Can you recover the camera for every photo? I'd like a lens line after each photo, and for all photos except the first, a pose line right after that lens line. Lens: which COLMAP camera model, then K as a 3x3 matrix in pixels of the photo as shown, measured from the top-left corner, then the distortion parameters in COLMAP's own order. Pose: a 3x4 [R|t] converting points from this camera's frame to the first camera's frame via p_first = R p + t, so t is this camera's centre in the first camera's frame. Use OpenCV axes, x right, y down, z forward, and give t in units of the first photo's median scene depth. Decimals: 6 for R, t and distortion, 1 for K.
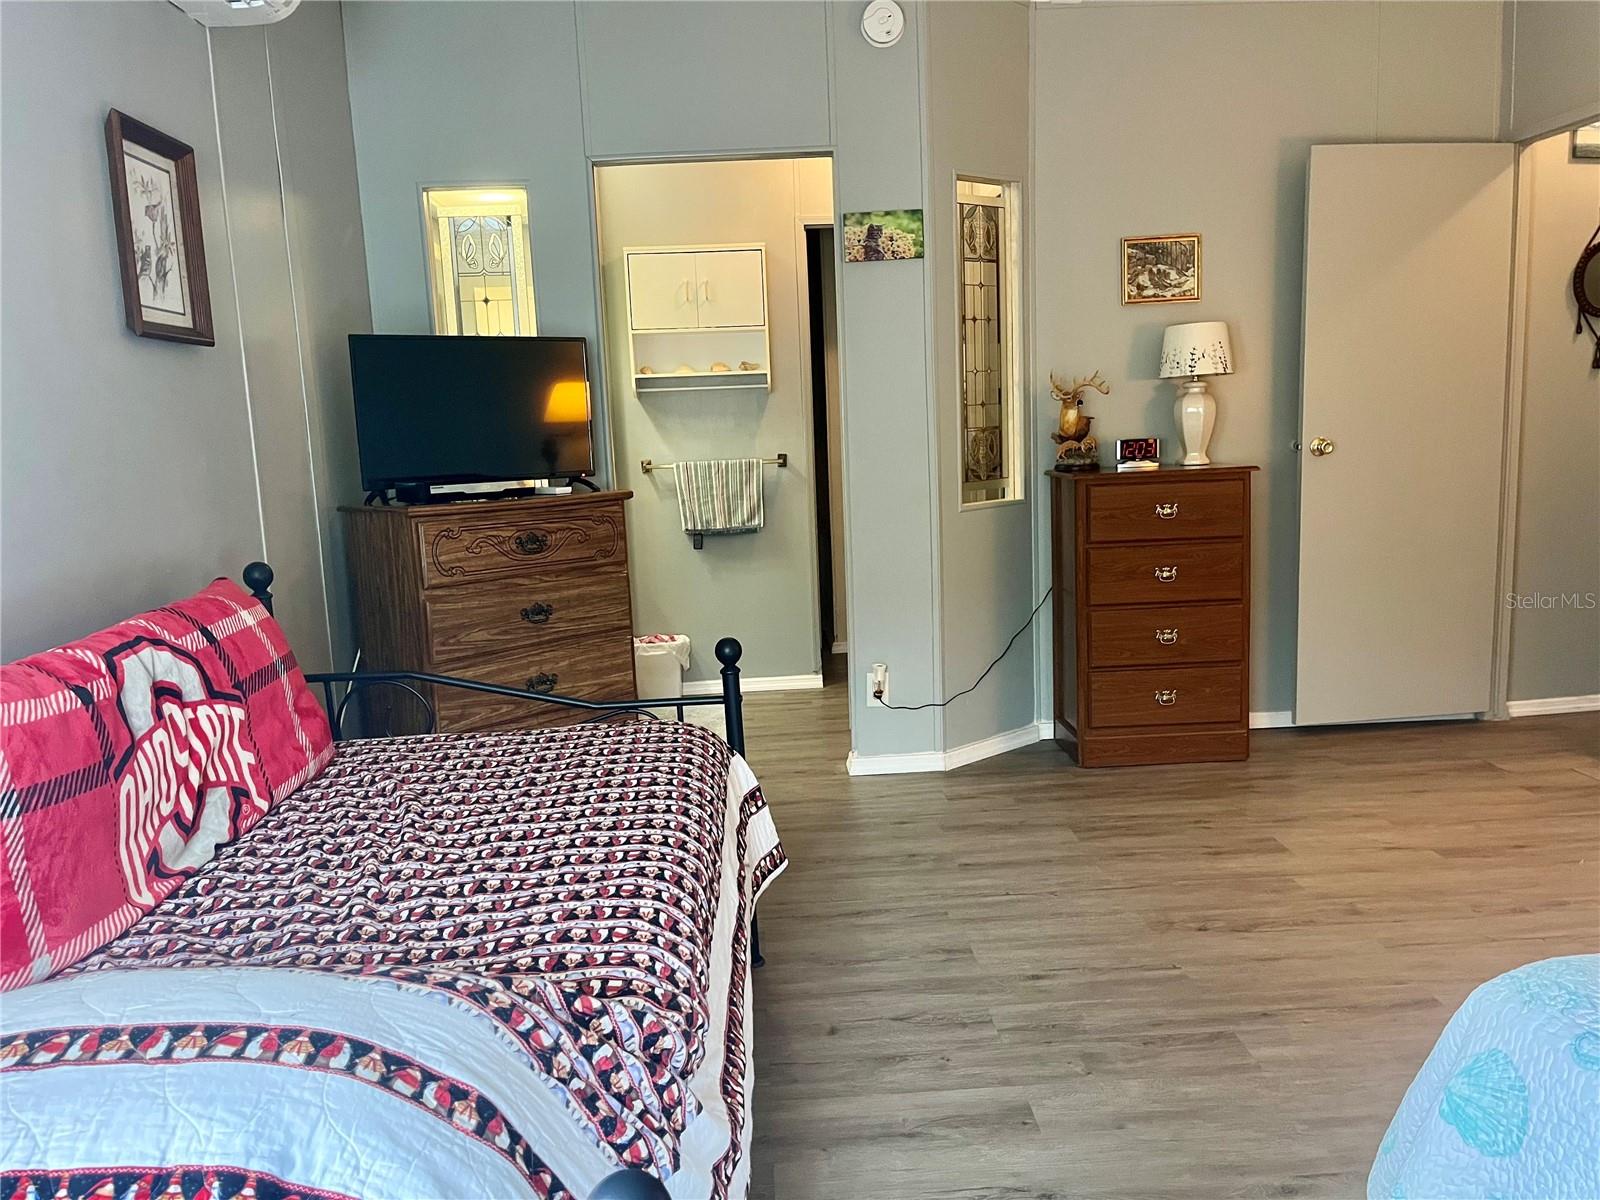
lens RADIAL K [[1206.0, 0, 792.5], [0, 1206.0, 605.6], [0, 0, 1]] dist [0.039889, -0.054675]
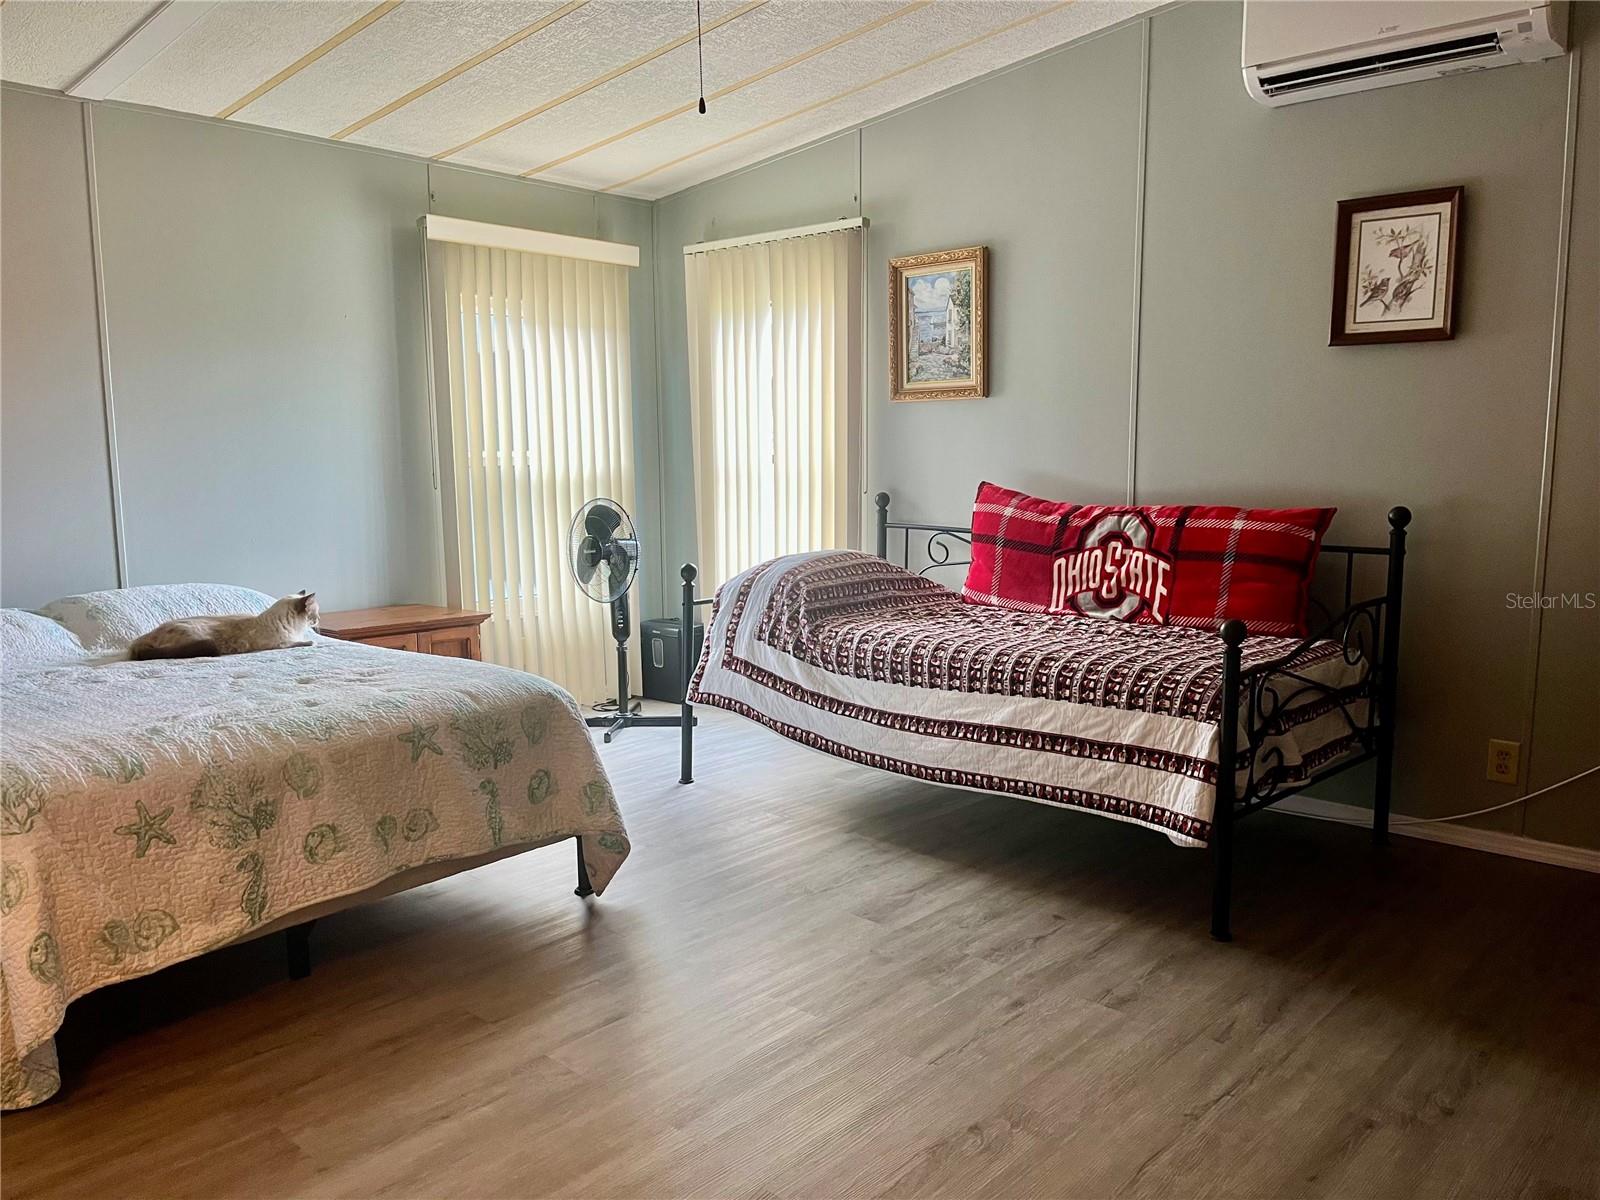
lens RADIAL K [[1206.0, 0, 805.6], [0, 1206.0, 605.4], [0, 0, 1]] dist [0.039889, -0.054675]
pose [[-0.703424, 0.148672, -0.695048, 1.112665], [-0.071773, 0.958023, 0.277561, -0.297064], [0.707137, 0.245128, -0.663226, 1.703081]]
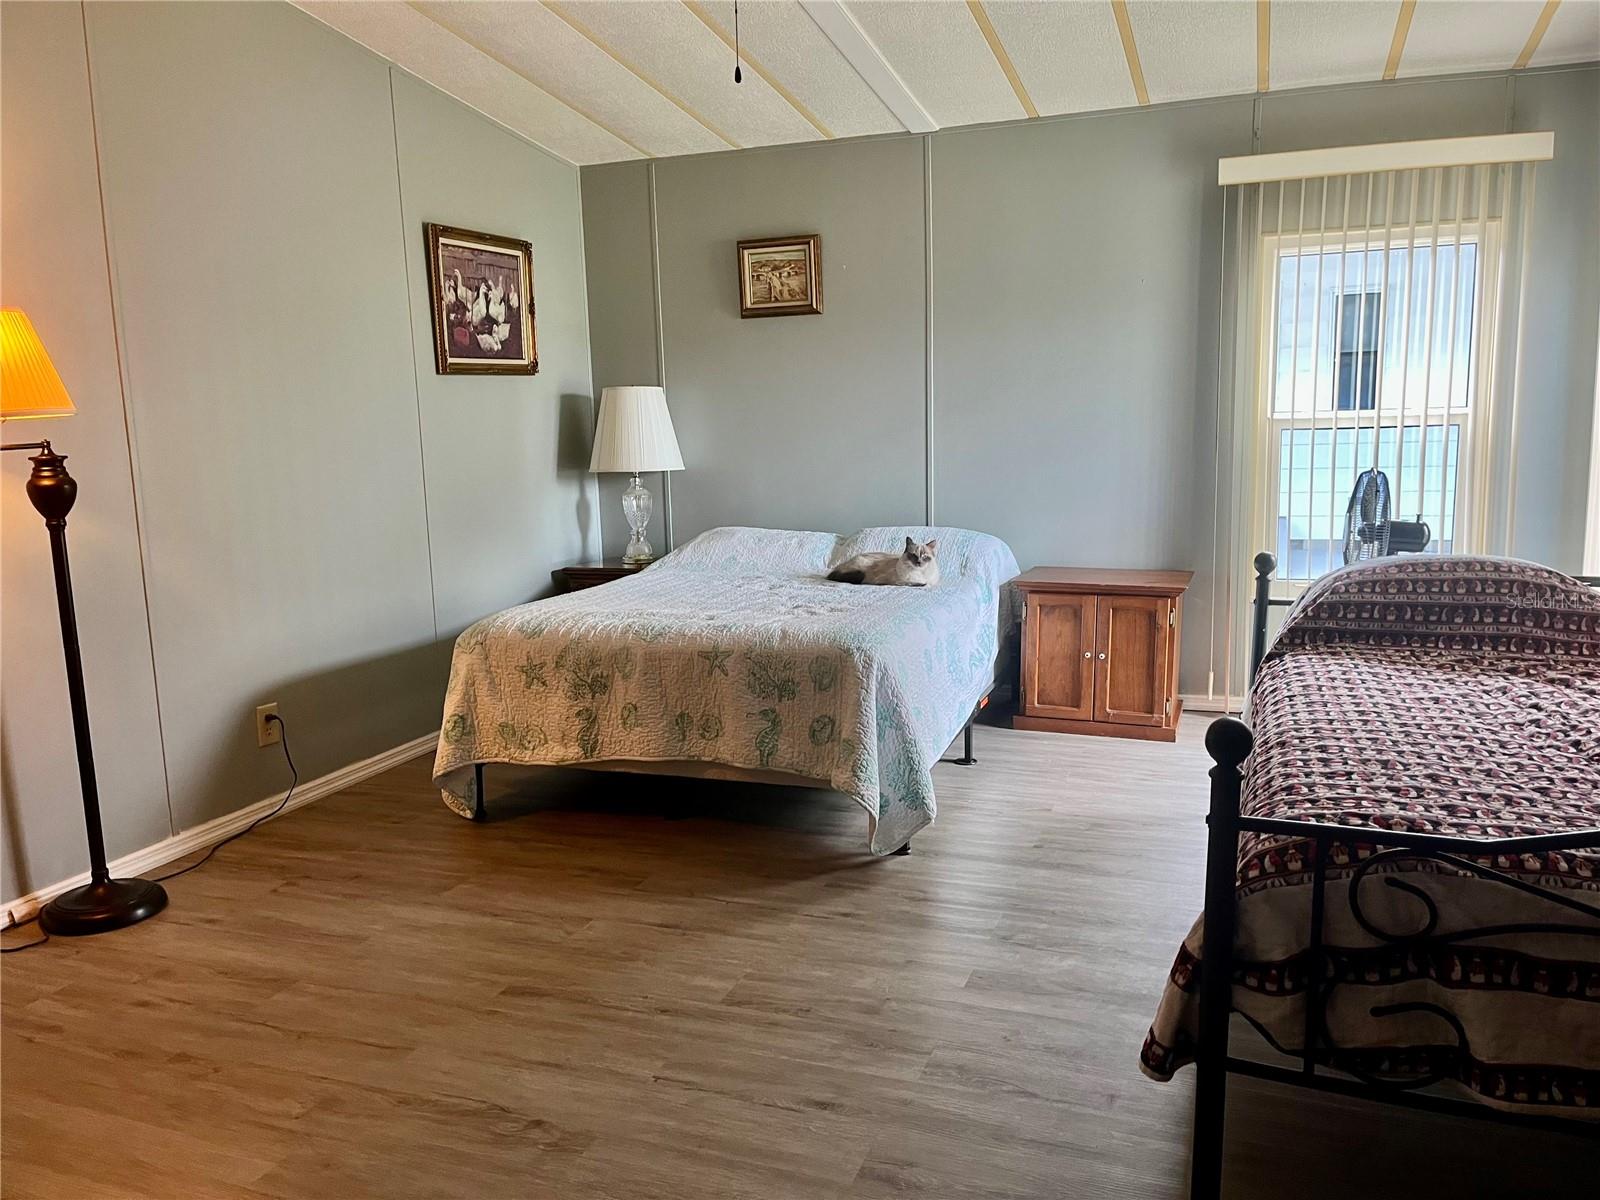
lens RADIAL K [[1206.0, 0, 809.8], [0, 1206.0, 601.0], [0, 0, 1]] dist [0.039889, -0.054675]
pose [[-0.917184, 0.011916, 0.398285, -0.123304], [0.129357, 0.954319, 0.269337, -0.250665], [-0.376882, 0.298552, -0.876828, 1.876160]]
